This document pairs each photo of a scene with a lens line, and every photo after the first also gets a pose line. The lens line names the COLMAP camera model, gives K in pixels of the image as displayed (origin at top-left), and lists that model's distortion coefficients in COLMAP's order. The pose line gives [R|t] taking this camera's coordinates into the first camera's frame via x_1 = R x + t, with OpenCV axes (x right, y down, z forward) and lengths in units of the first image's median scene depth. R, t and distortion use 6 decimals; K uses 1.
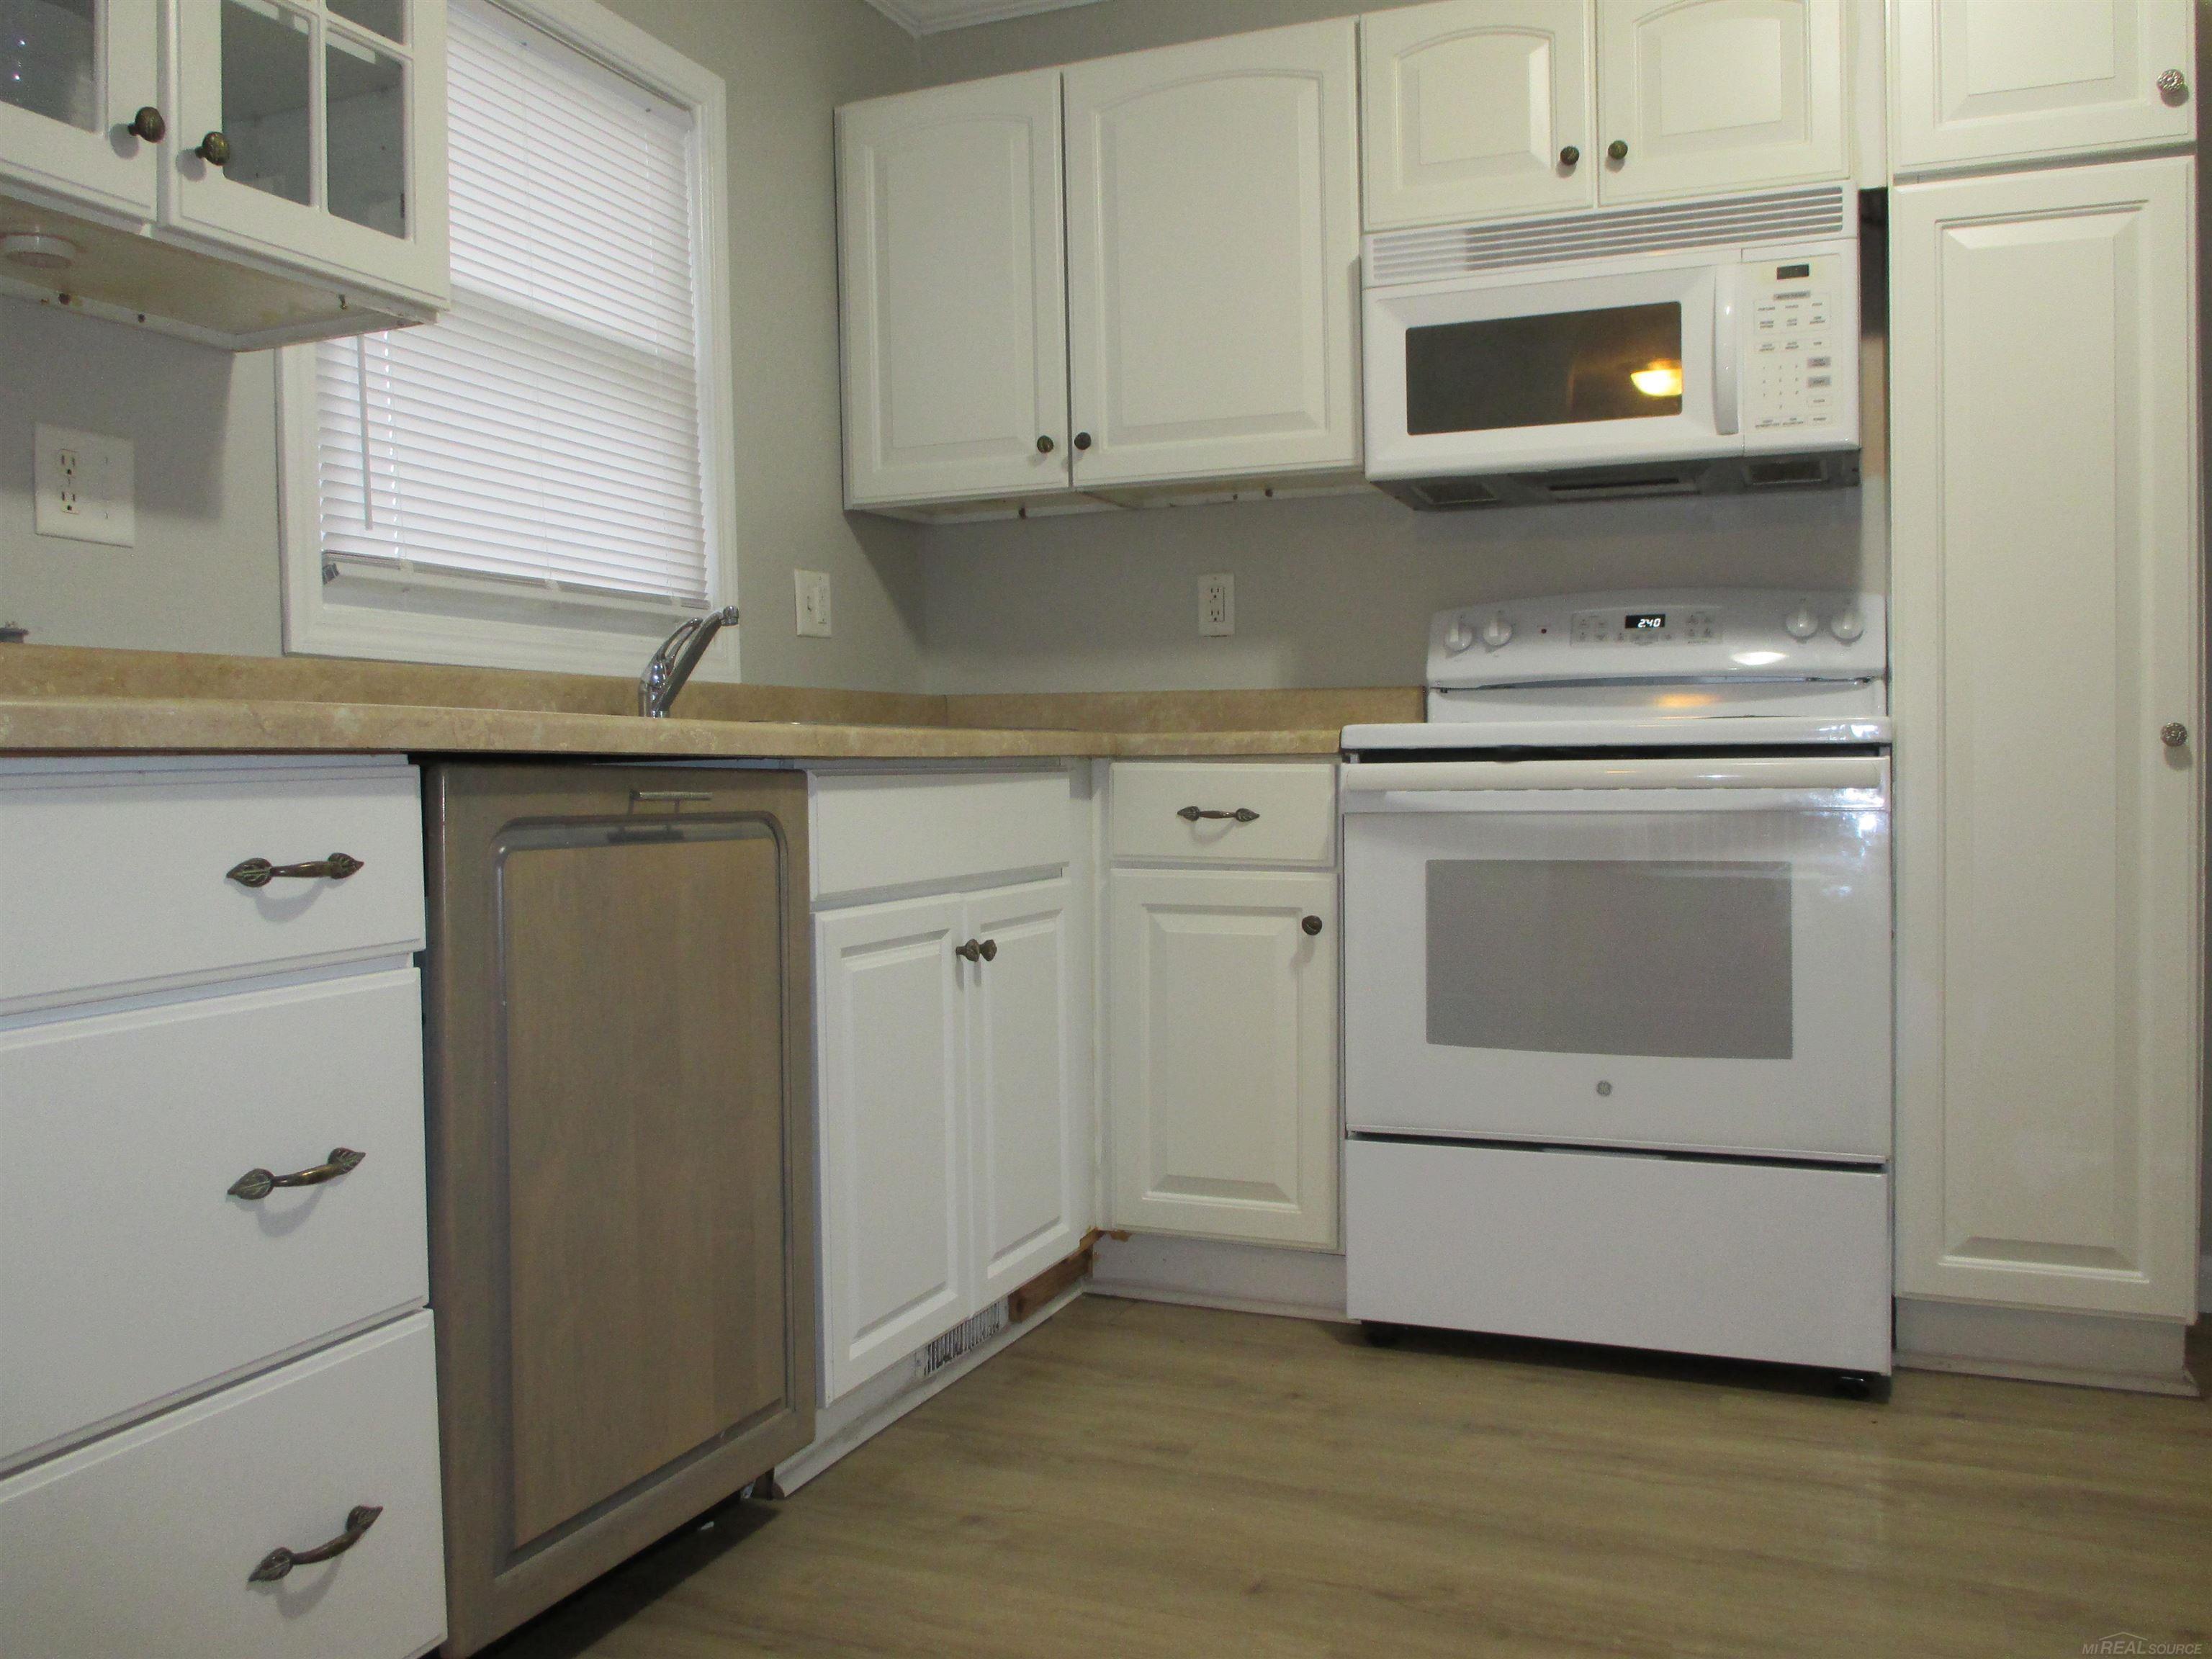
lens RADIAL K [[1838.6, 0, 1102.6], [0, 1838.6, 820.9], [0, 0, 1]] dist [-0.030434, 0.006571]
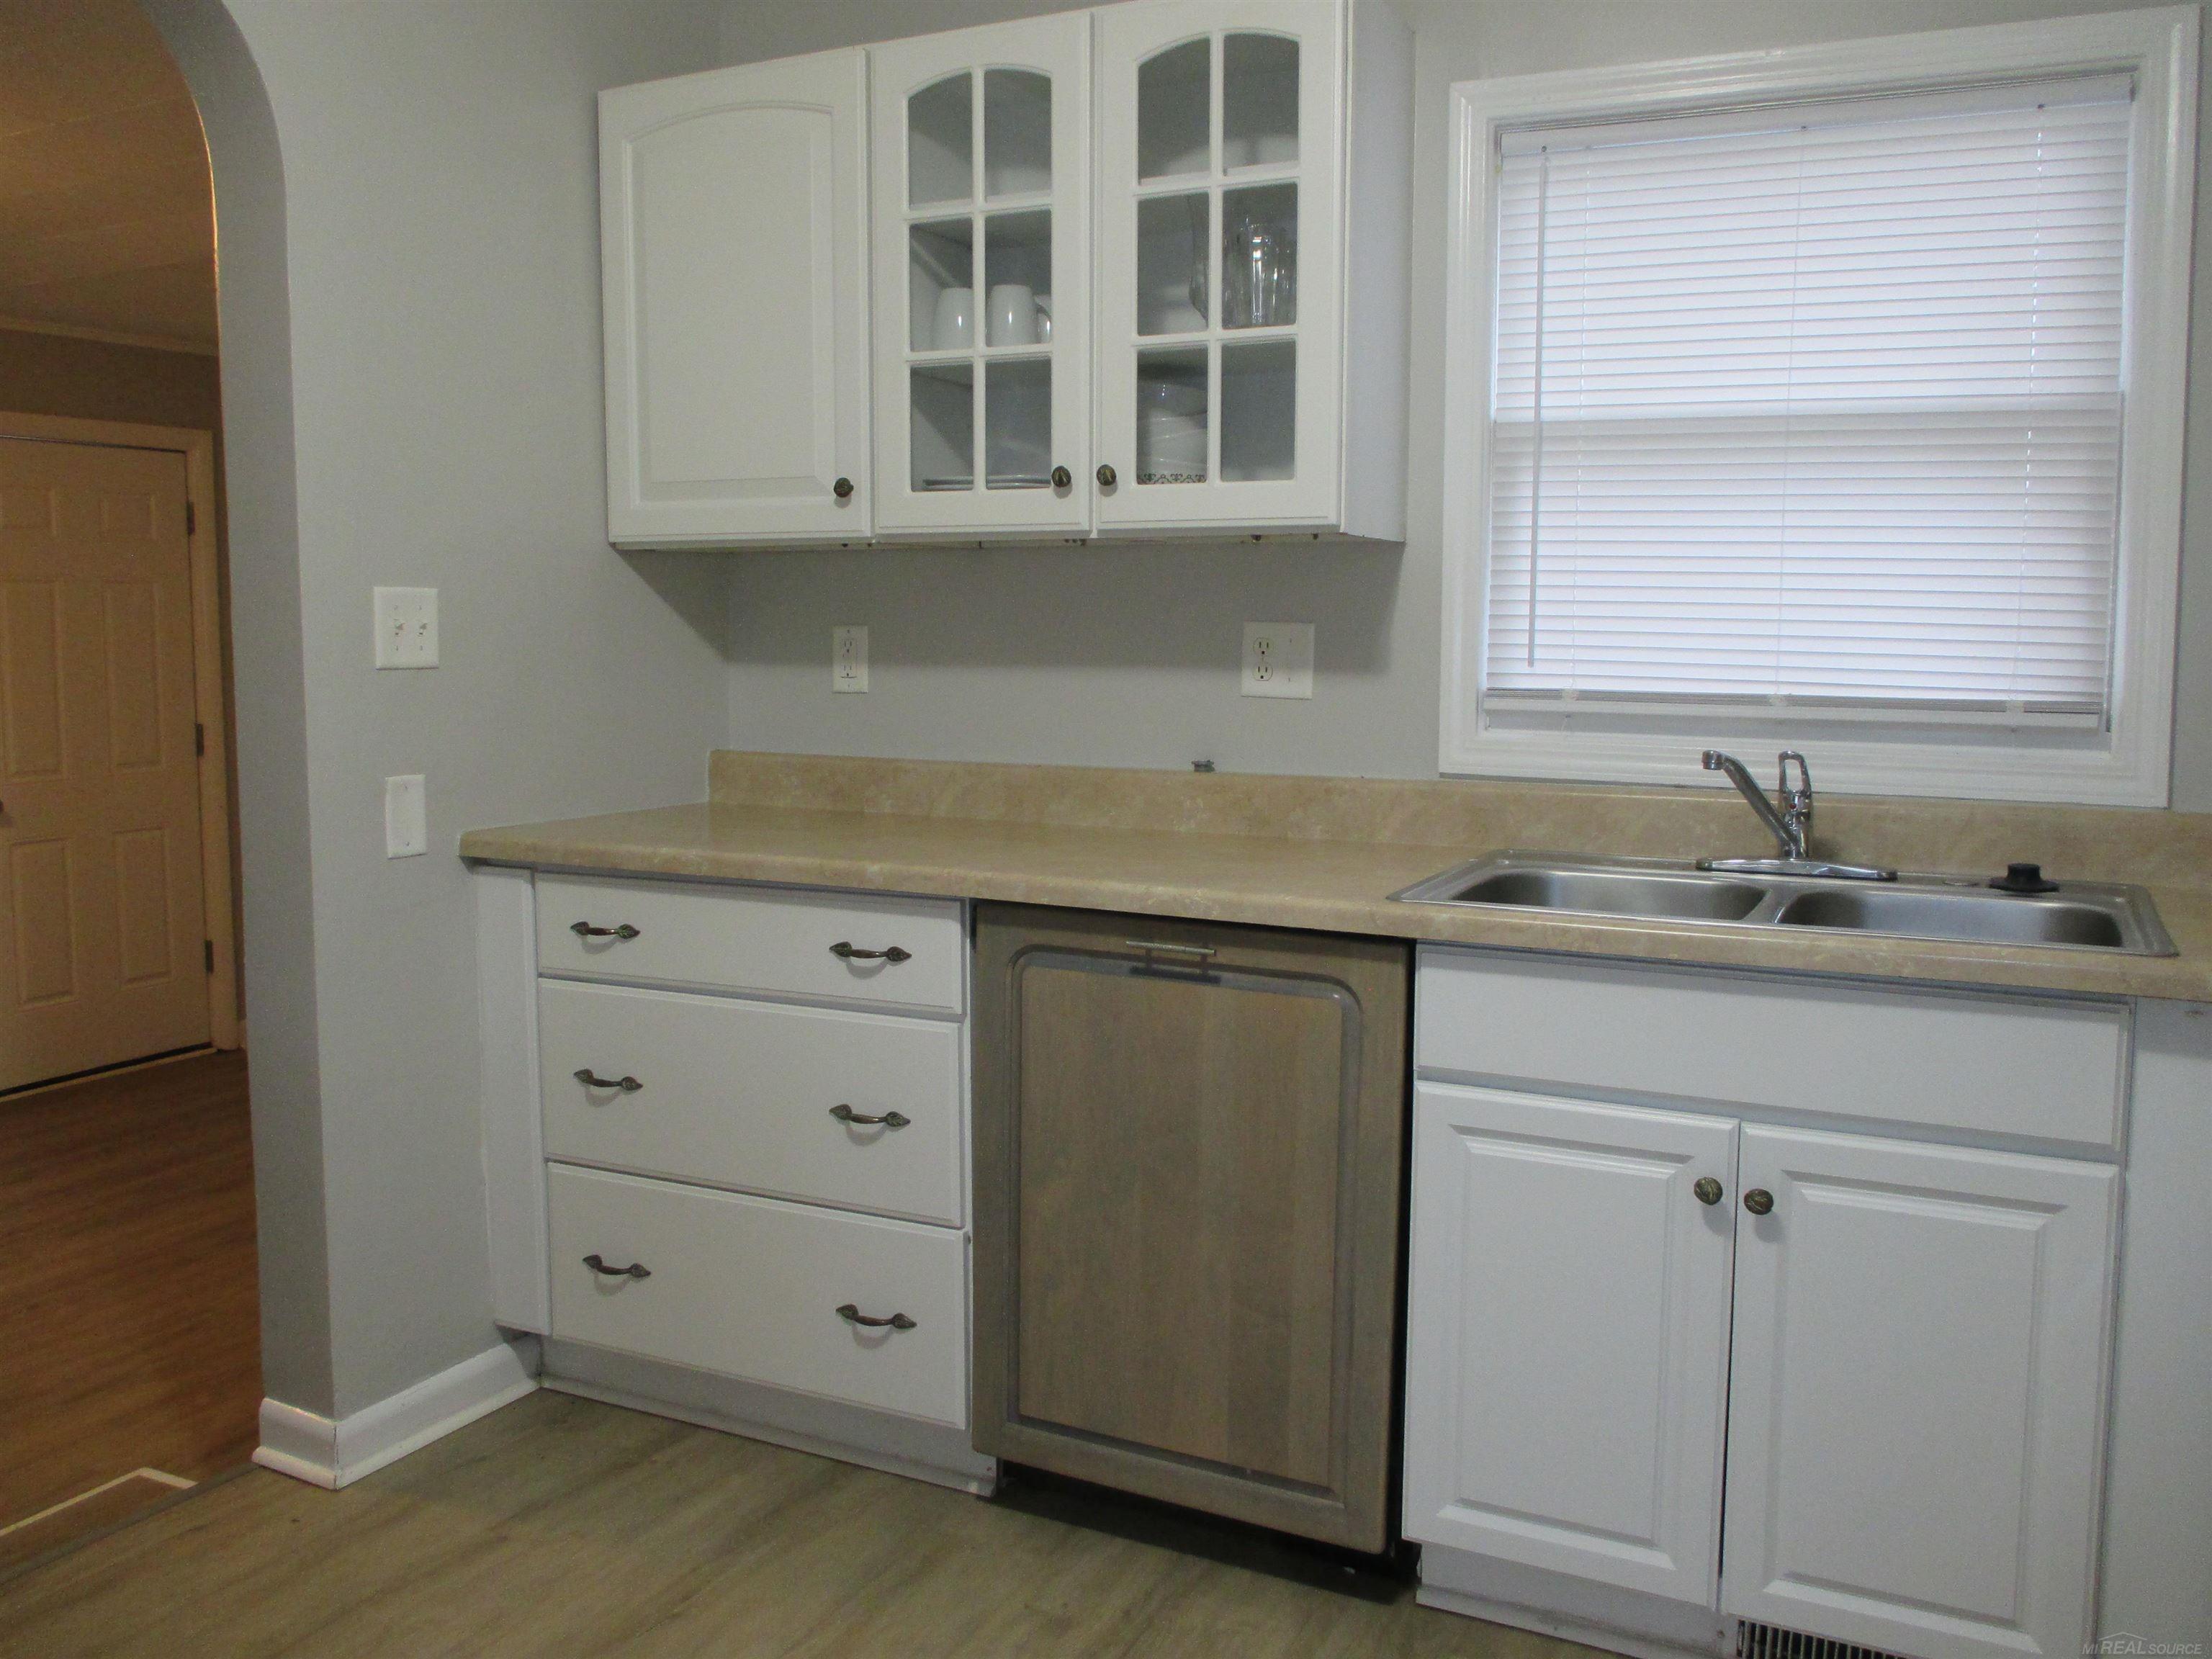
lens RADIAL K [[1838.6, 0, 1093.4], [0, 1838.6, 819.9], [0, 0, 1]] dist [-0.030434, 0.006571]
pose [[-0.079573, 0.129157, -0.988426, 0.772230], [-0.030116, 0.990806, 0.131893, -0.204119], [0.996374, 0.040262, -0.074952, 0.797527]]
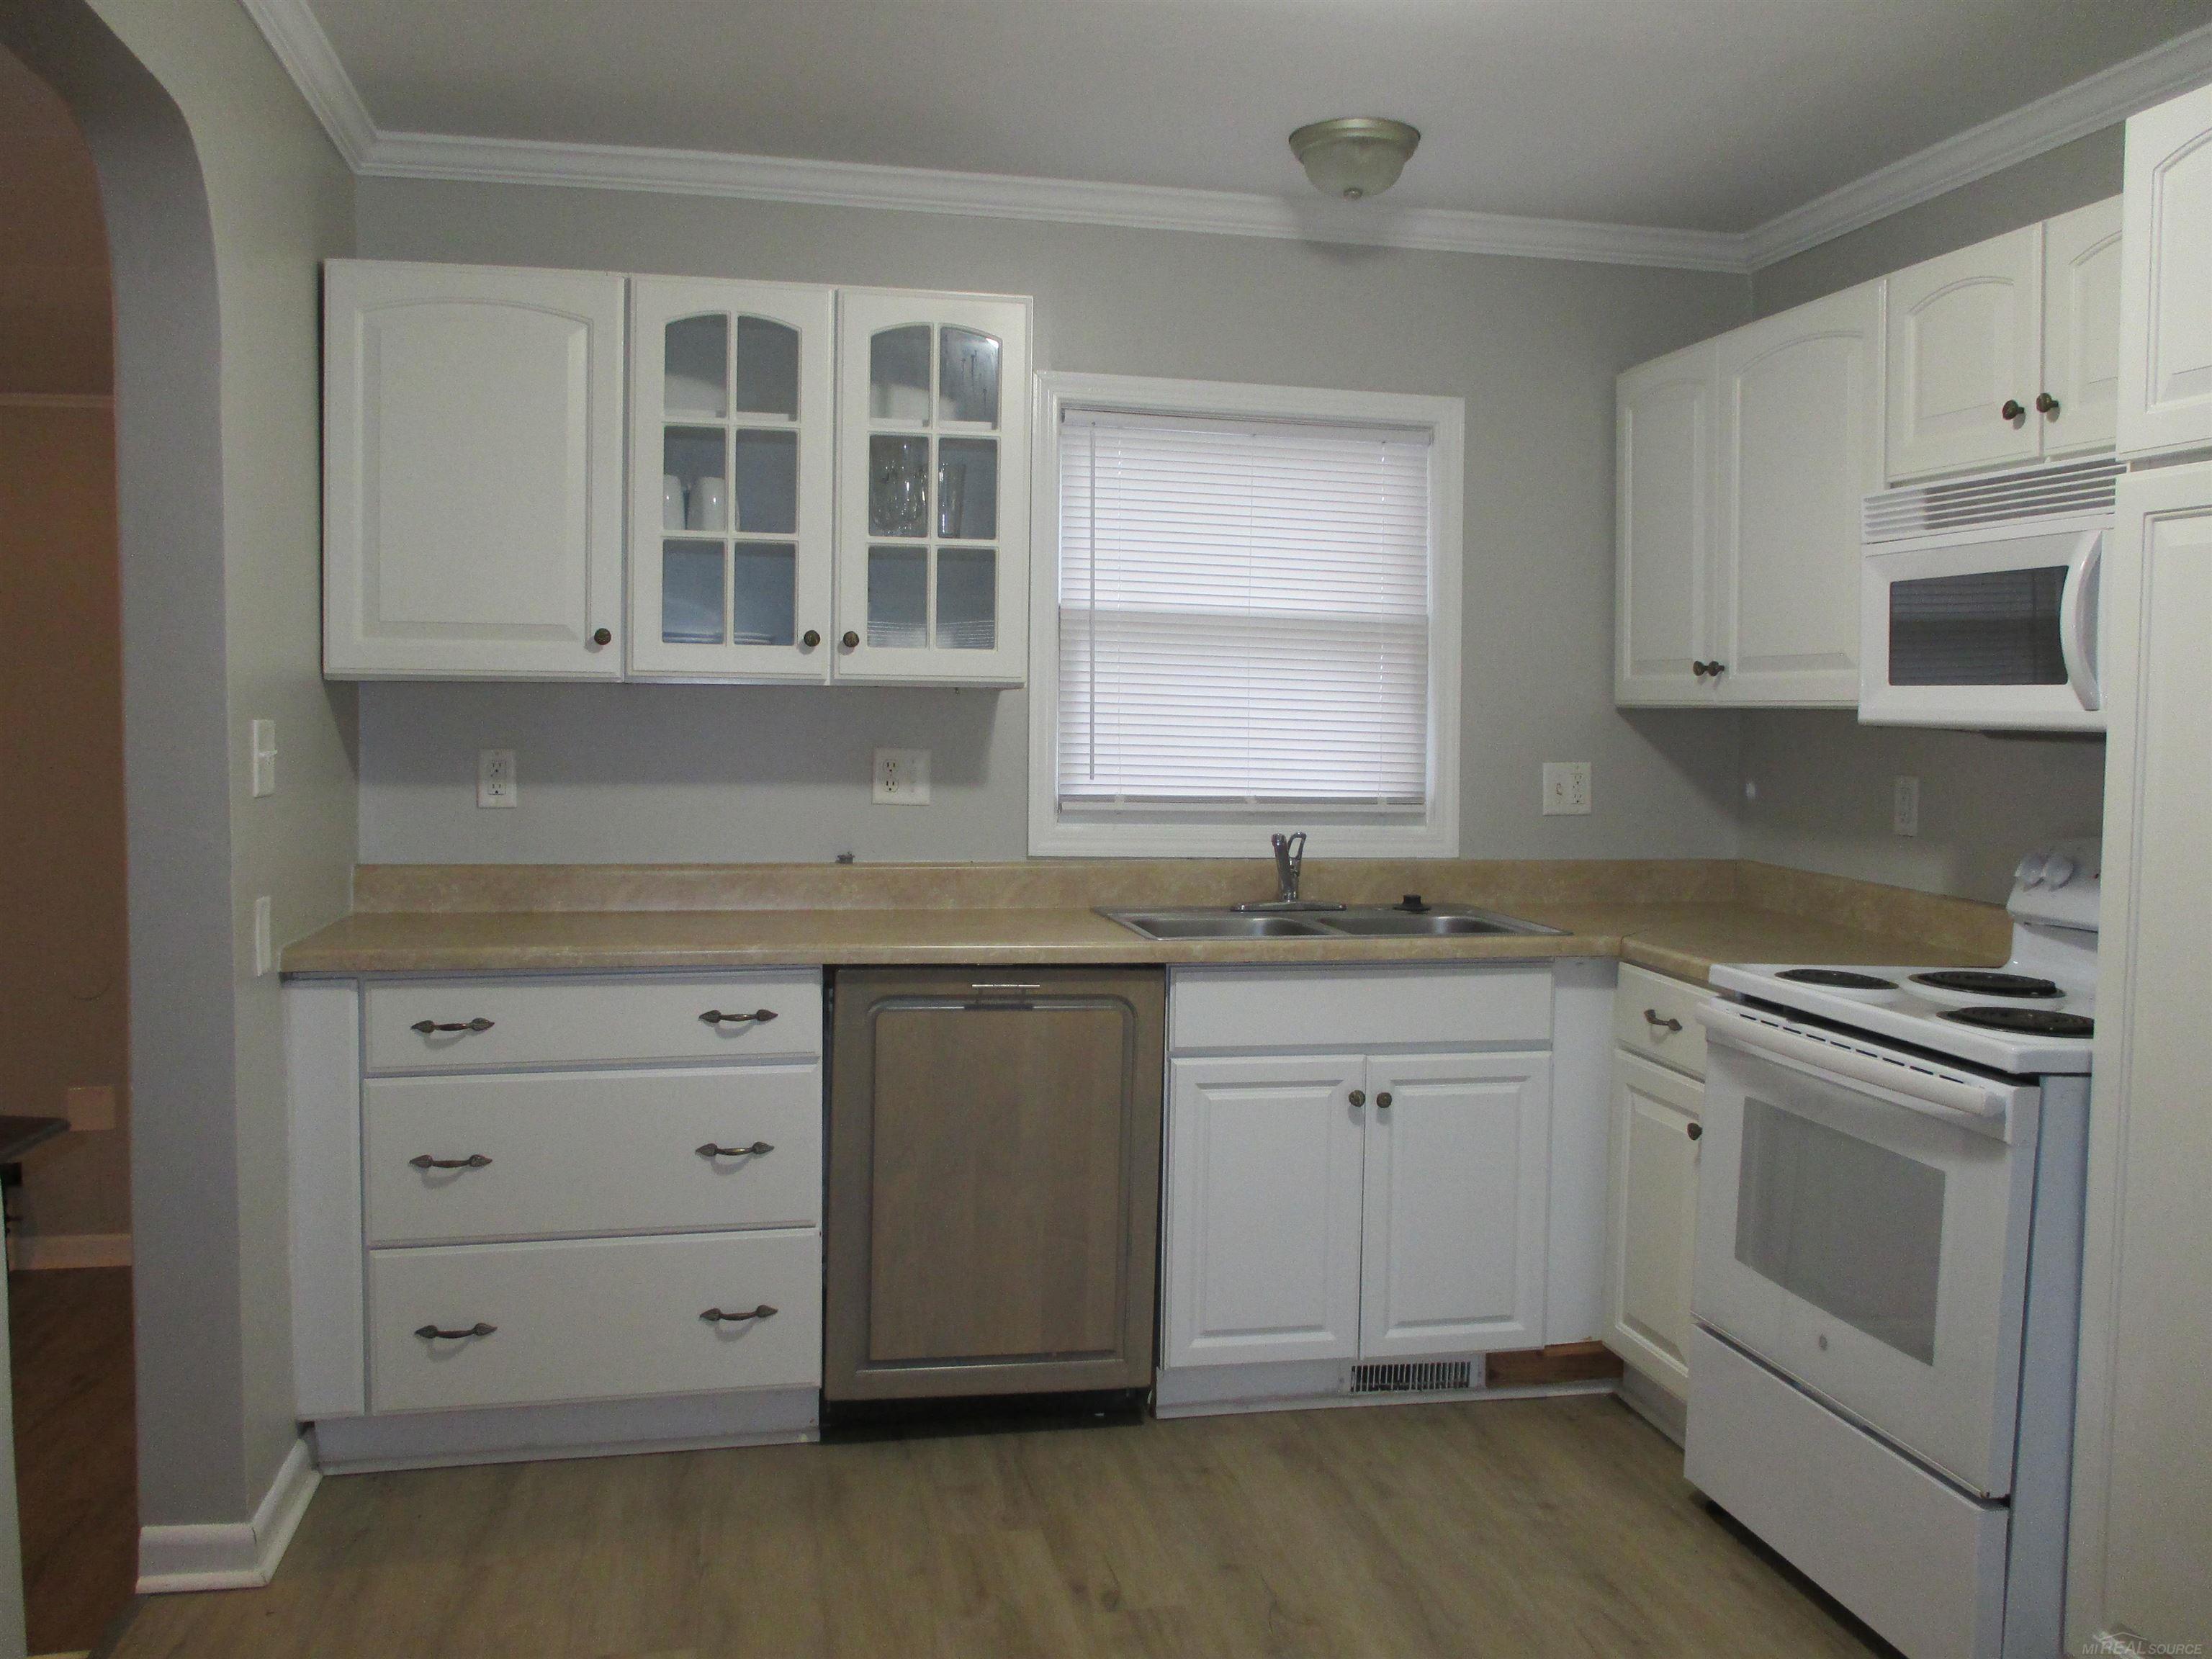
lens RADIAL K [[1838.6, 0, 1098.0], [0, 1838.6, 842.5], [0, 0, 1]] dist [-0.030434, 0.006571]
pose [[0.559183, 0.084463, -0.824731, 0.970158], [-0.048944, 0.996425, 0.068861, -0.213440], [0.827598, 0.001860, 0.561318, 0.061749]]
